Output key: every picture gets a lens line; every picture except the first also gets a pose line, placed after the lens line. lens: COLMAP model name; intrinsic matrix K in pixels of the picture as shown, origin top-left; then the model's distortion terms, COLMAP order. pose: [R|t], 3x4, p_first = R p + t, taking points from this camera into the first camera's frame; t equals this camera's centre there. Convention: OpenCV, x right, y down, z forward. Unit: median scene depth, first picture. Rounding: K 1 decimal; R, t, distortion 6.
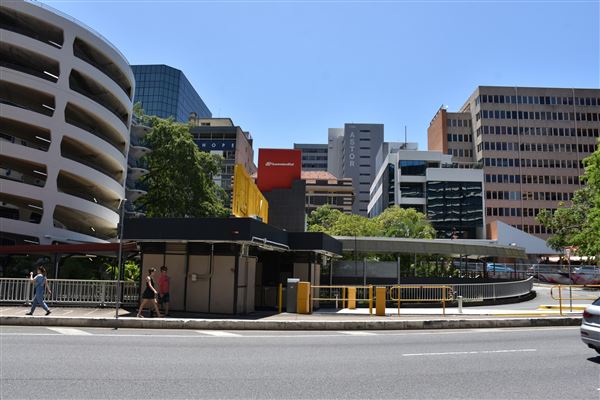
lens RADIAL K [[473.3, 0, 298.9], [0, 473.3, 207.0], [0, 0, 1]] dist [-0.145929, 0.109838]
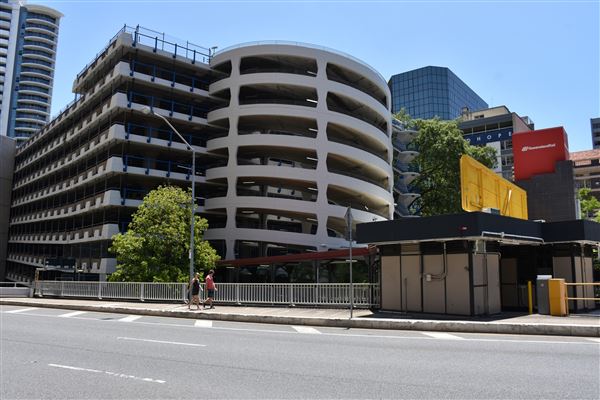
lens RADIAL K [[473.3, 0, 298.9], [0, 473.3, 207.0], [0, 0, 1]] dist [-0.145929, 0.109838]
pose [[0.810479, -0.102172, -0.576789, 0.102787], [0.100666, 0.994316, -0.034680, 0.007888], [0.577053, -0.029956, 0.816157, 0.041127]]
